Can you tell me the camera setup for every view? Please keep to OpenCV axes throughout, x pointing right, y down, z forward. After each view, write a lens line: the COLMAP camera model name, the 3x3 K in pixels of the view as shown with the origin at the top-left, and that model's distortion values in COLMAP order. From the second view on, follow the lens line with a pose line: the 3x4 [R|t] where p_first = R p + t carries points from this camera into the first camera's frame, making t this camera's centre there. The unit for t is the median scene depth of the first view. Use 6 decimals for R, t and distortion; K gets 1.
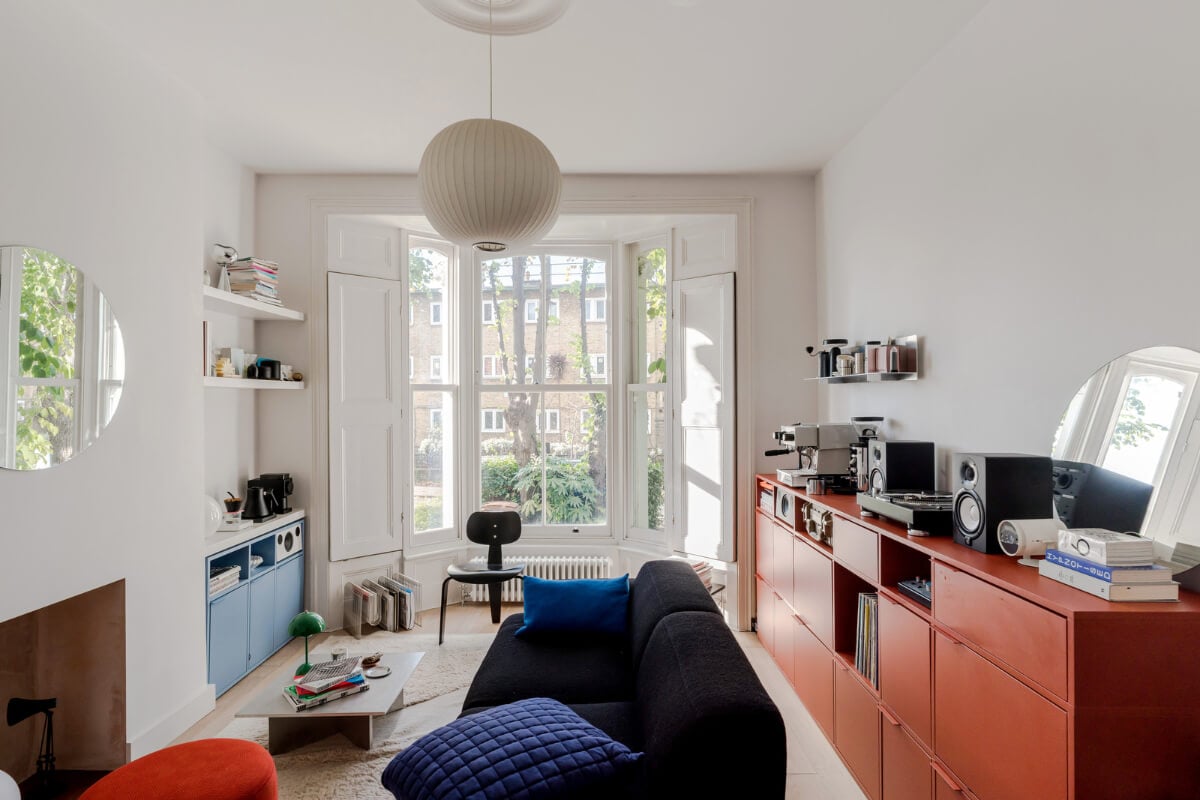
lens RADIAL K [[619.7, 0, 599.9], [0, 619.7, 407.6], [0, 0, 1]] dist [0.005539, 0.000607]
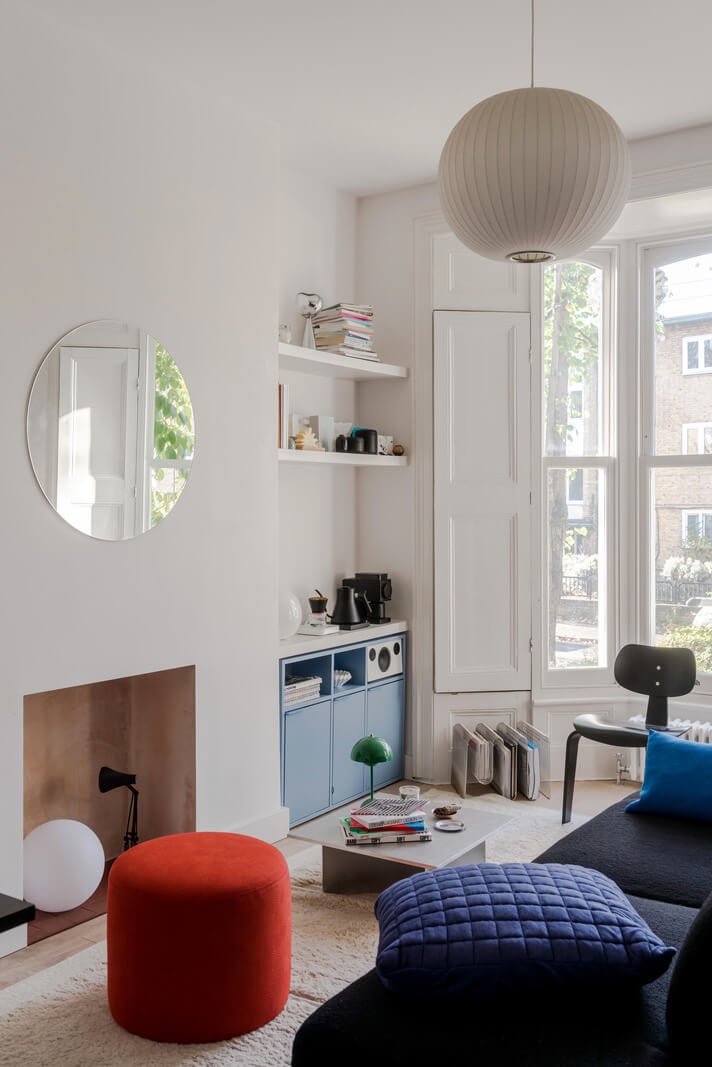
lens RADIAL K [[989.1, 0, 355.4], [0, 989.1, 515.1], [0, 0, 1]] dist [-0.015468, -0.006166]
pose [[0.827372, 0.009035, -0.561582, 0.183610], [-0.005775, 0.999955, 0.007580, 0.025492], [0.561625, -0.003028, 0.827386, -0.061724]]
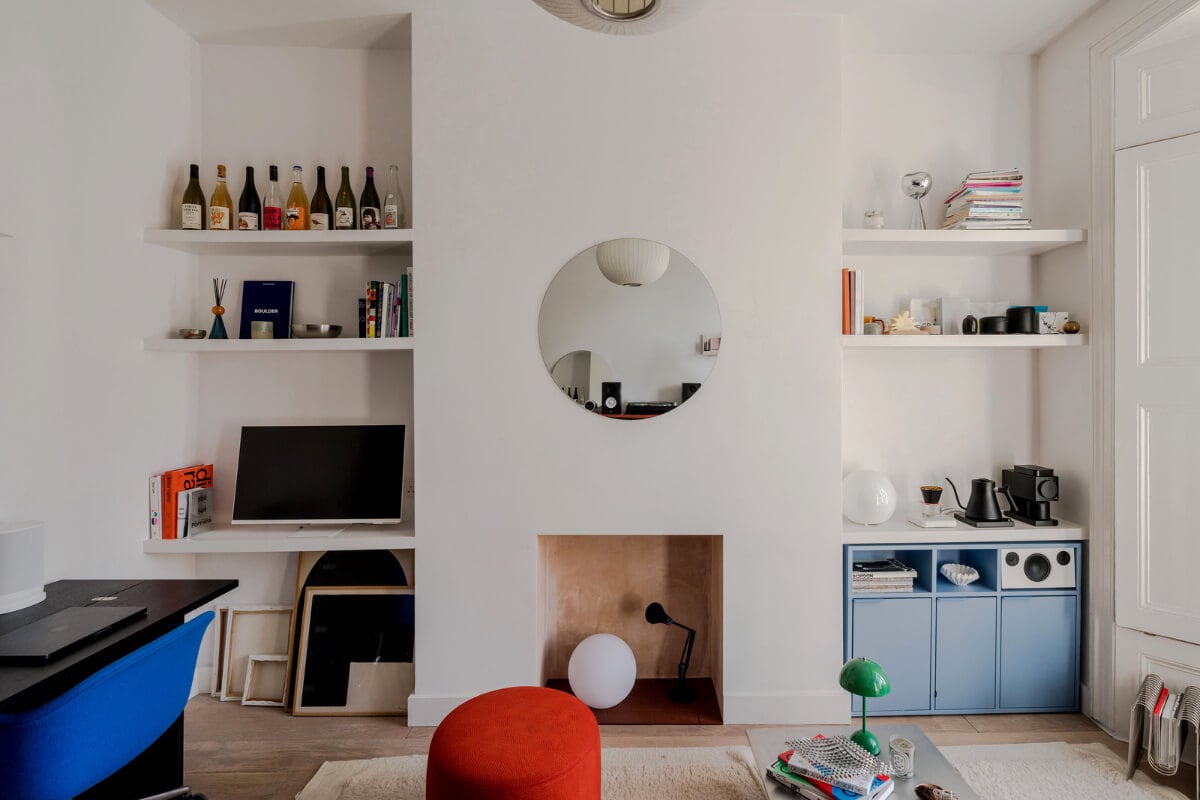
lens RADIAL K [[578.4, 0, 656.2], [0, 578.4, 391.9], [0, 0, 1]] dist [-0.015387, 0.000585]
pose [[0.029501, 0.011727, -0.999496, 0.130457], [-0.007934, 0.999902, 0.011498, 0.018321], [0.999533, 0.007591, 0.029591, 0.596952]]
